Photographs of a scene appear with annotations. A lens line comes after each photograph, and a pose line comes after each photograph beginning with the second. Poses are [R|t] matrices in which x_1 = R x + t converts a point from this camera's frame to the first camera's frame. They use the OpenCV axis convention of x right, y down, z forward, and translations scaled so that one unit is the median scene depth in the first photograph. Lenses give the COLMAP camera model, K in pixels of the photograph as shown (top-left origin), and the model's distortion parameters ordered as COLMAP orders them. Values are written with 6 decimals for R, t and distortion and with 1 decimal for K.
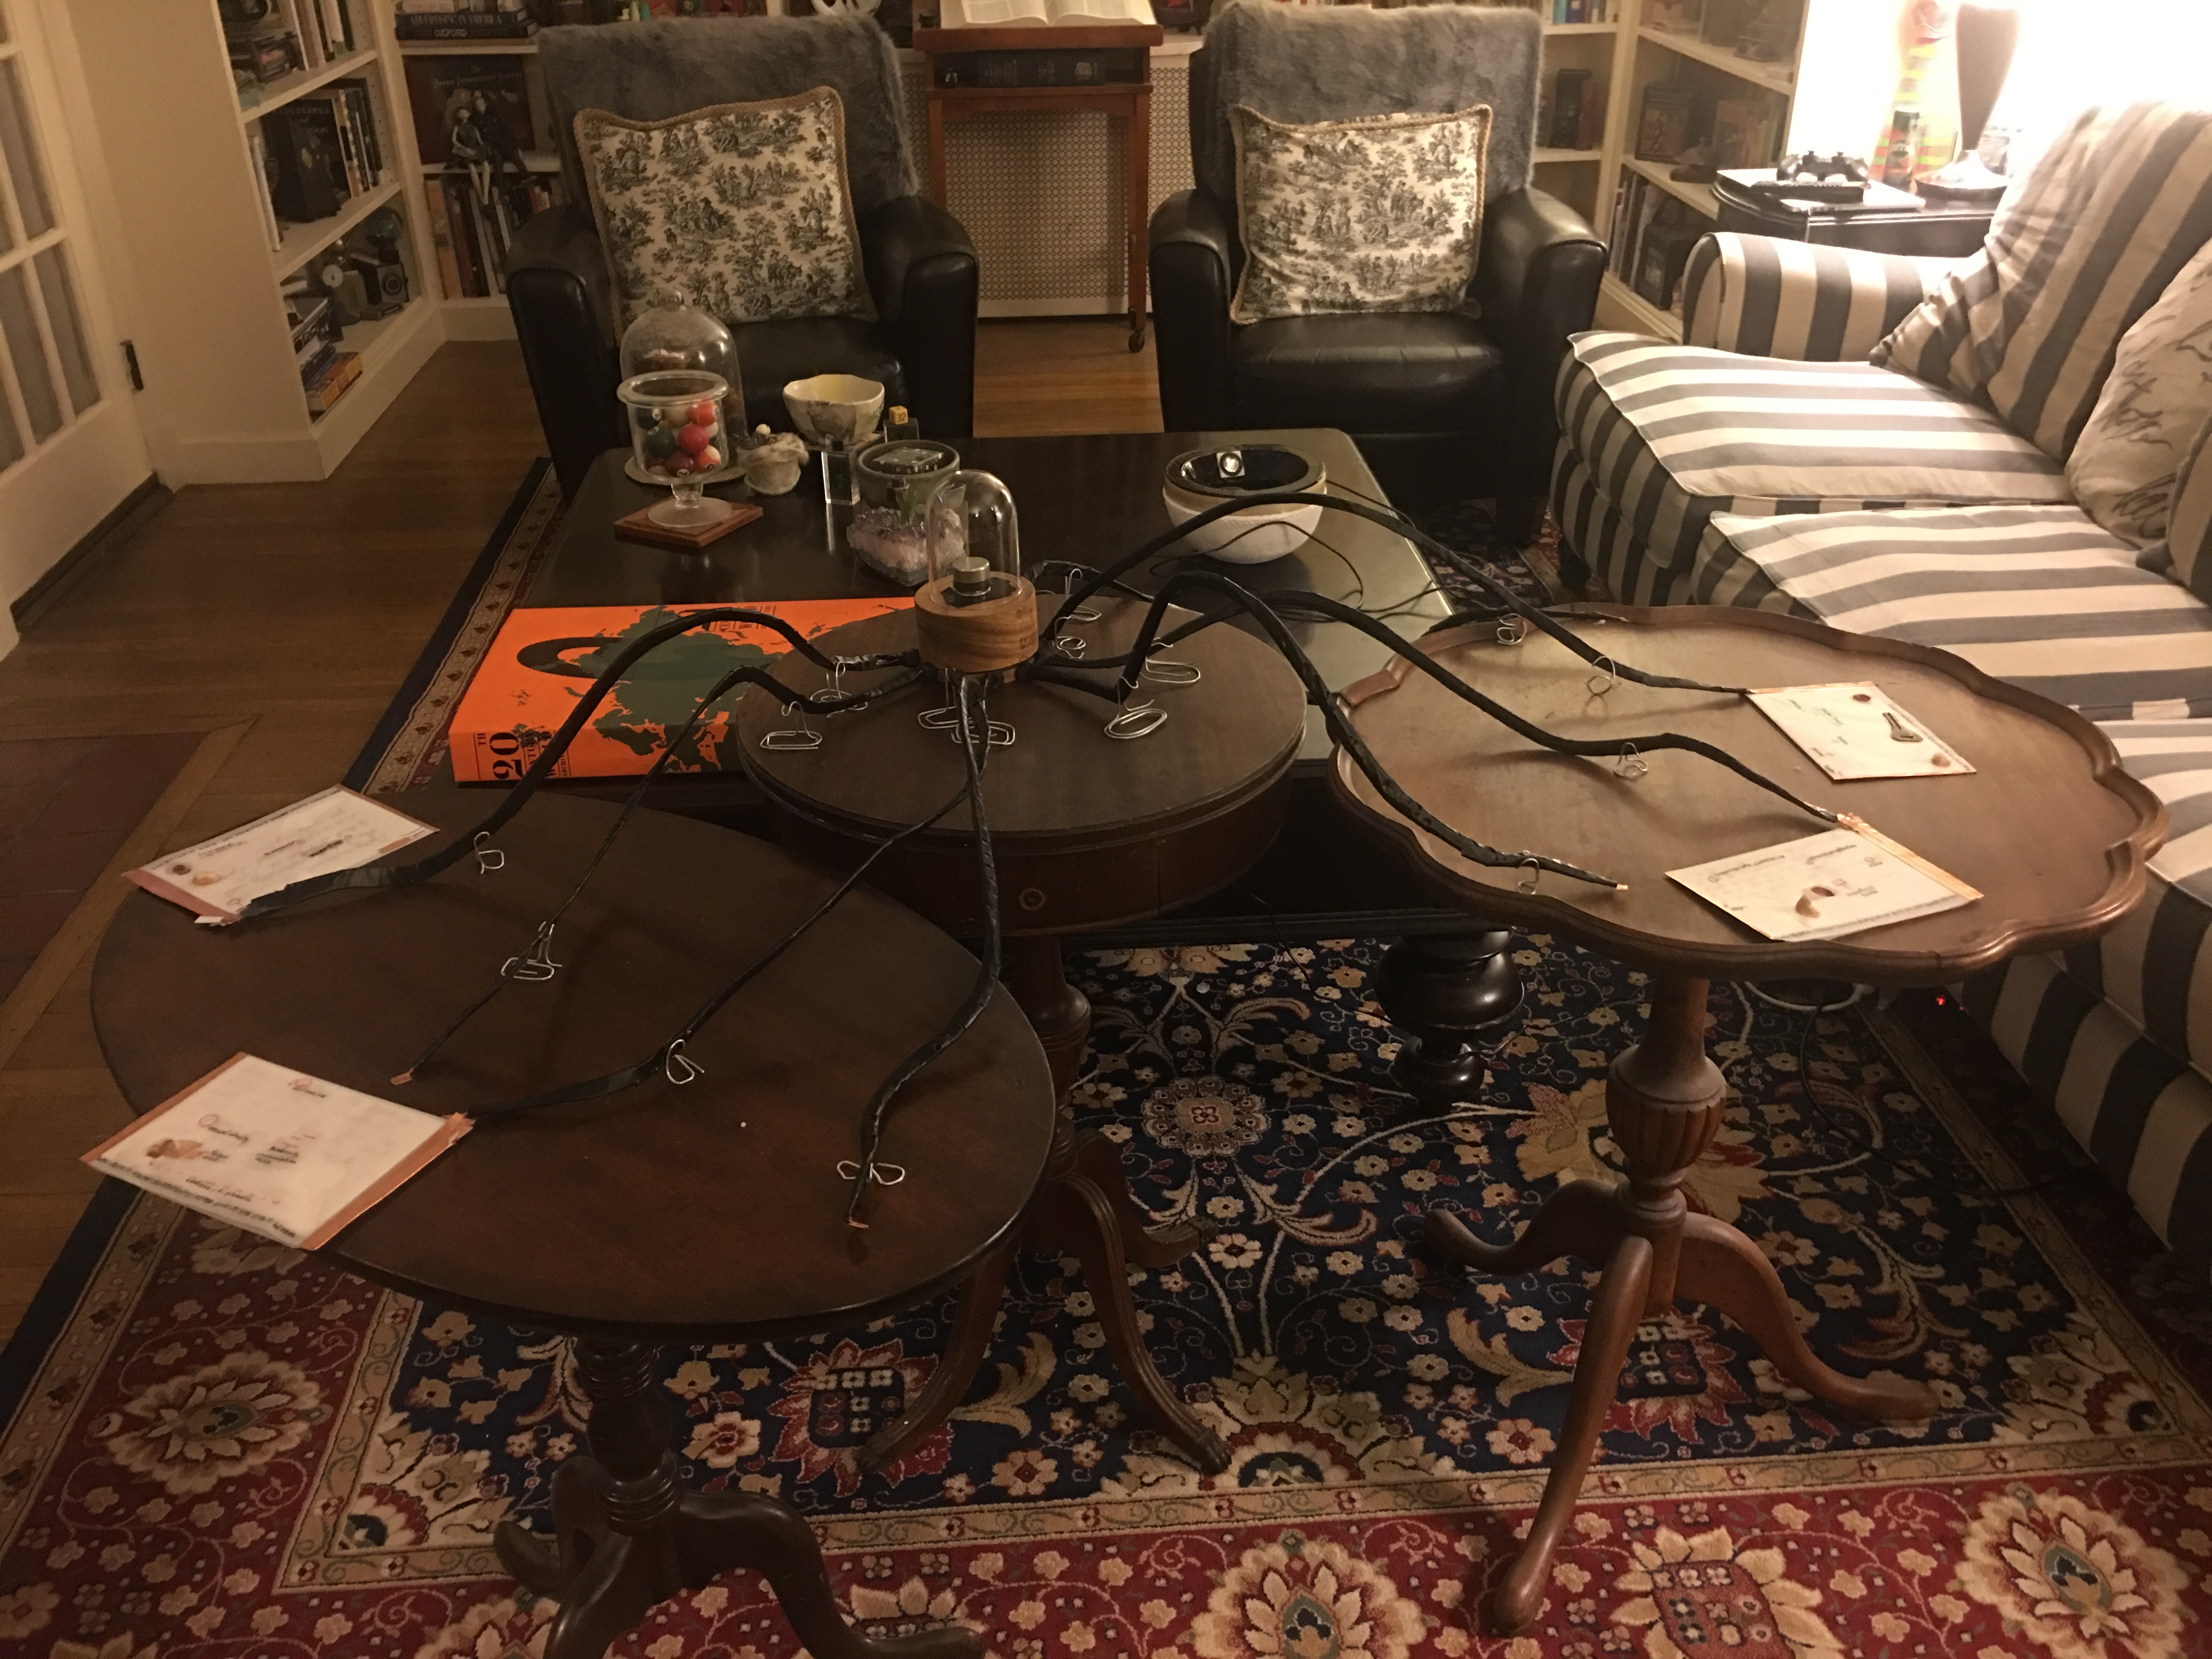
lens RADIAL K [[1913.7, 0, 1106.0], [0, 1913.7, 829.5], [0, 0, 1]] dist [0.093863, -0.129011]
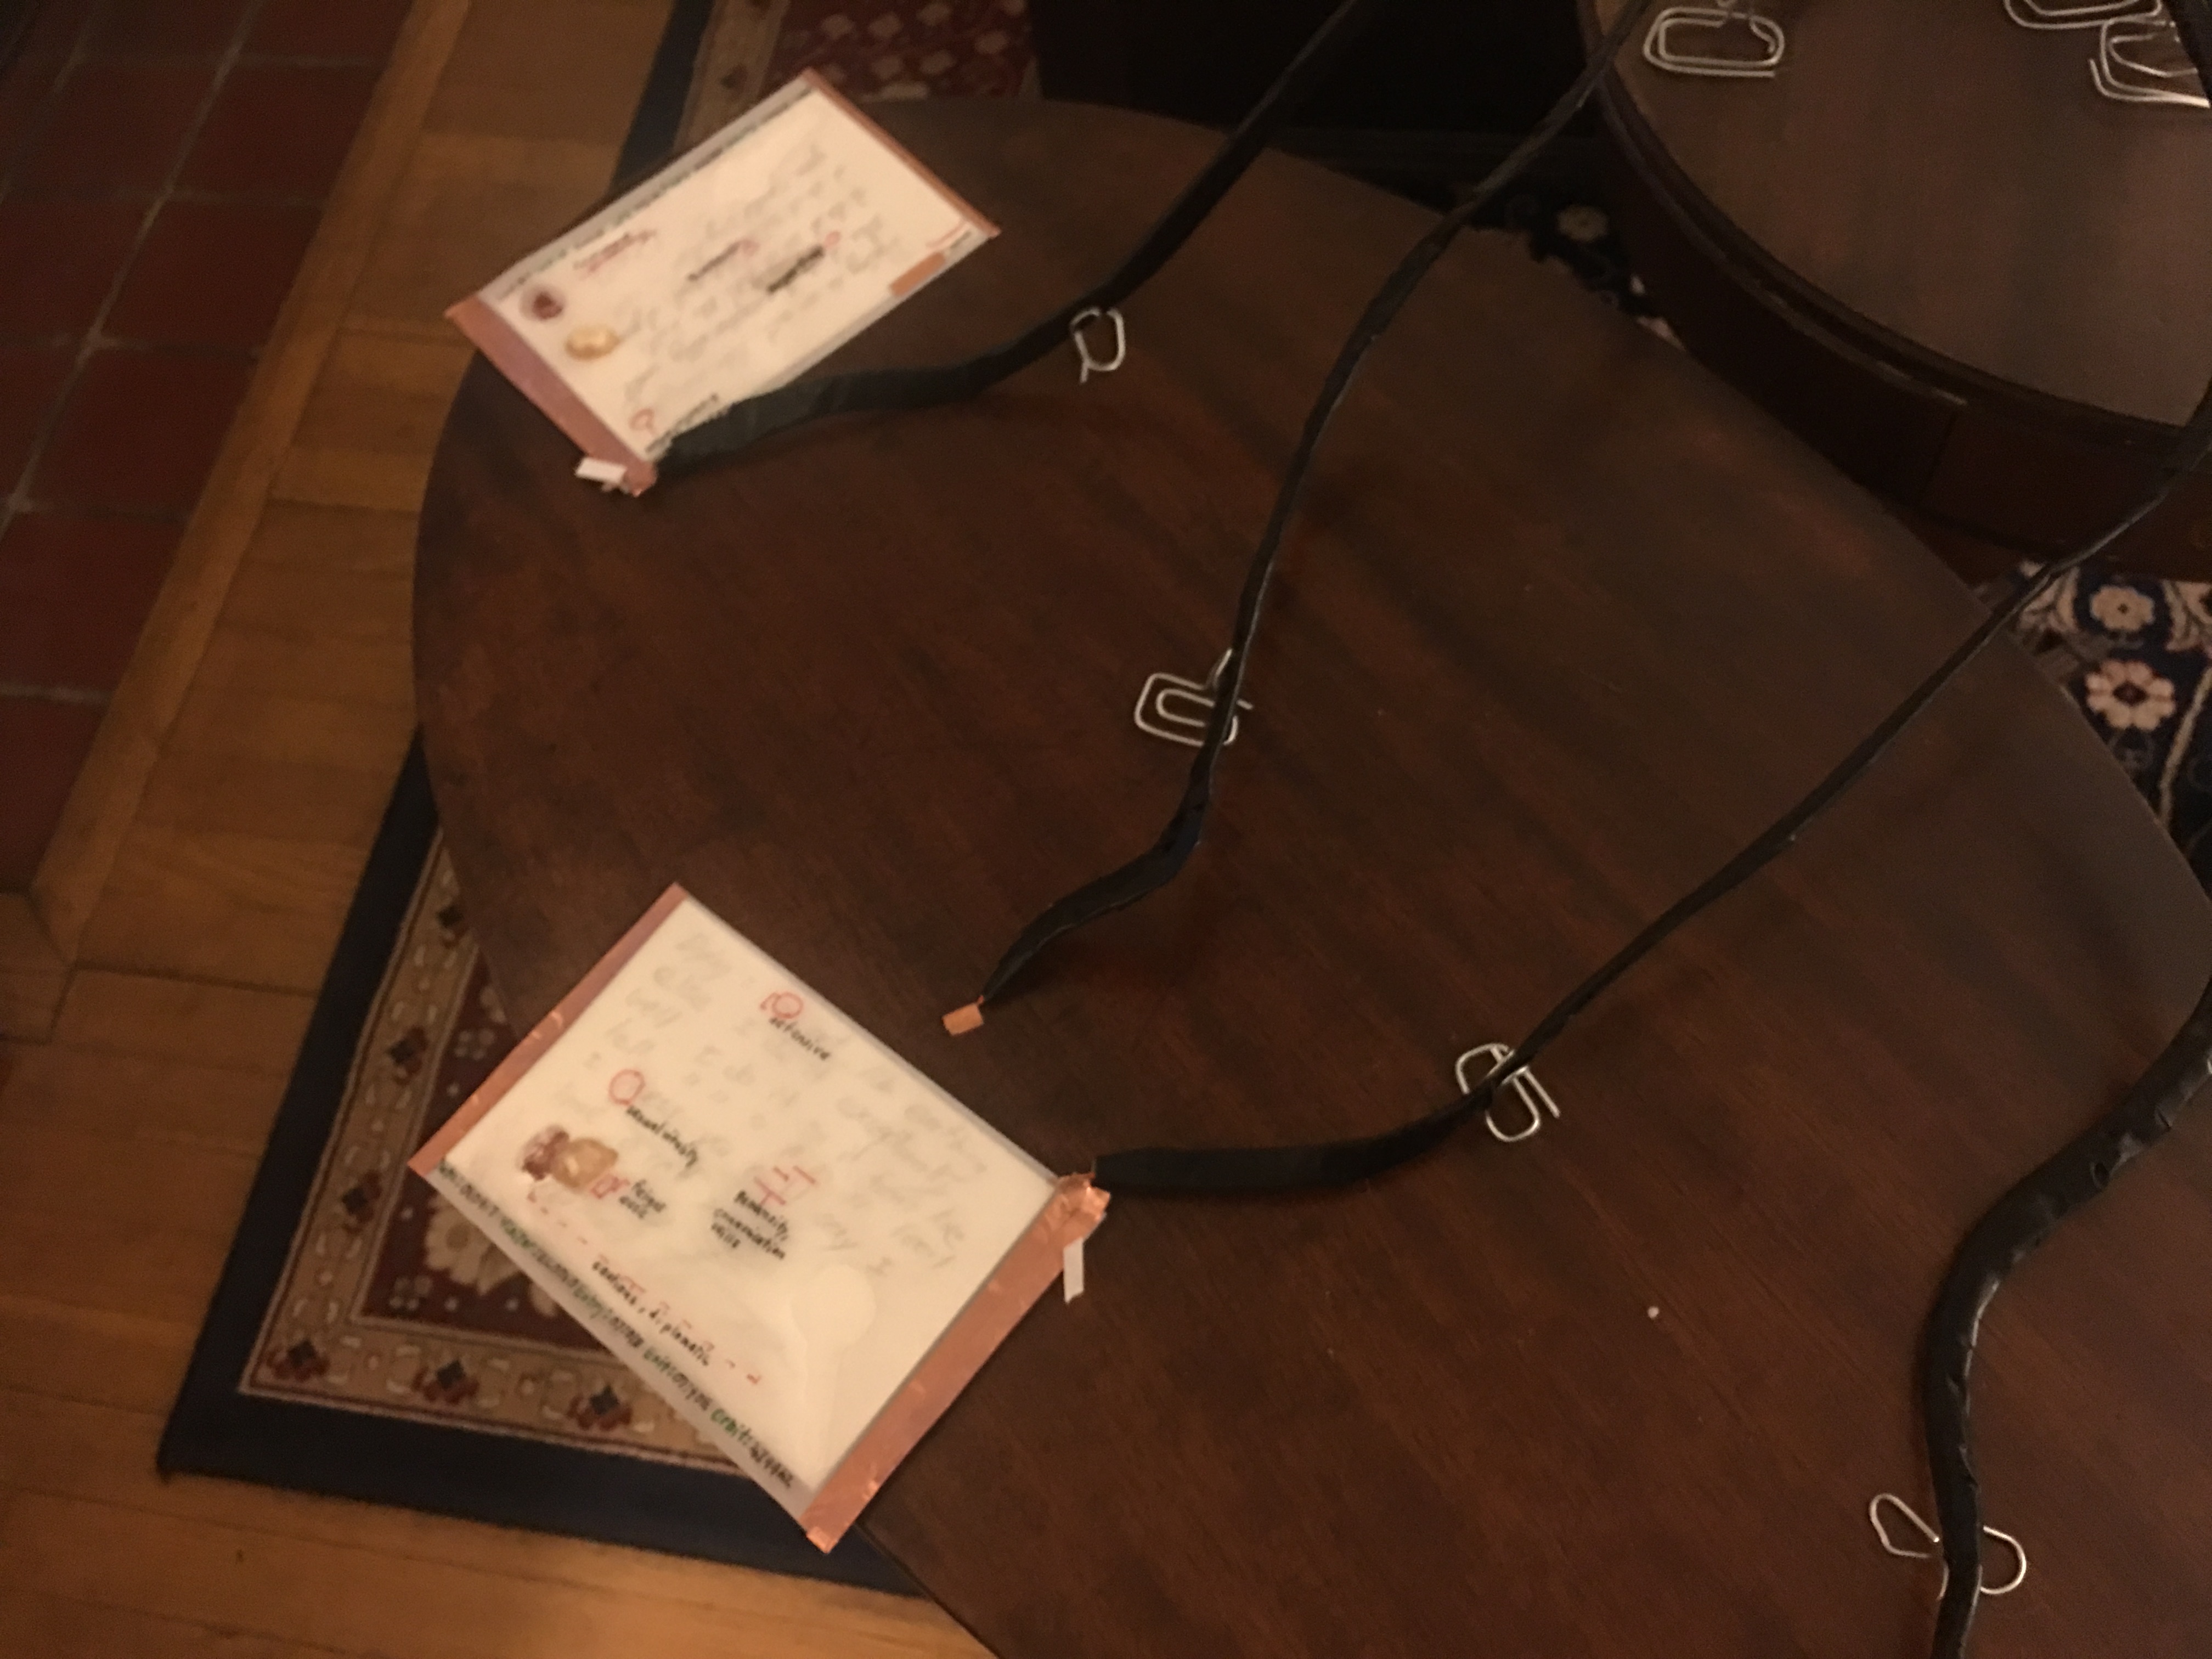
lens RADIAL K [[1913.7, 0, 1106.0], [0, 1913.7, 829.5], [0, 0, 1]] dist [0.093863, -0.129011]
pose [[0.967934, 0.166438, -0.188155, -0.147334], [-0.026930, 0.813445, 0.581018, -0.126516], [0.249758, -0.557320, 0.791843, 0.388704]]
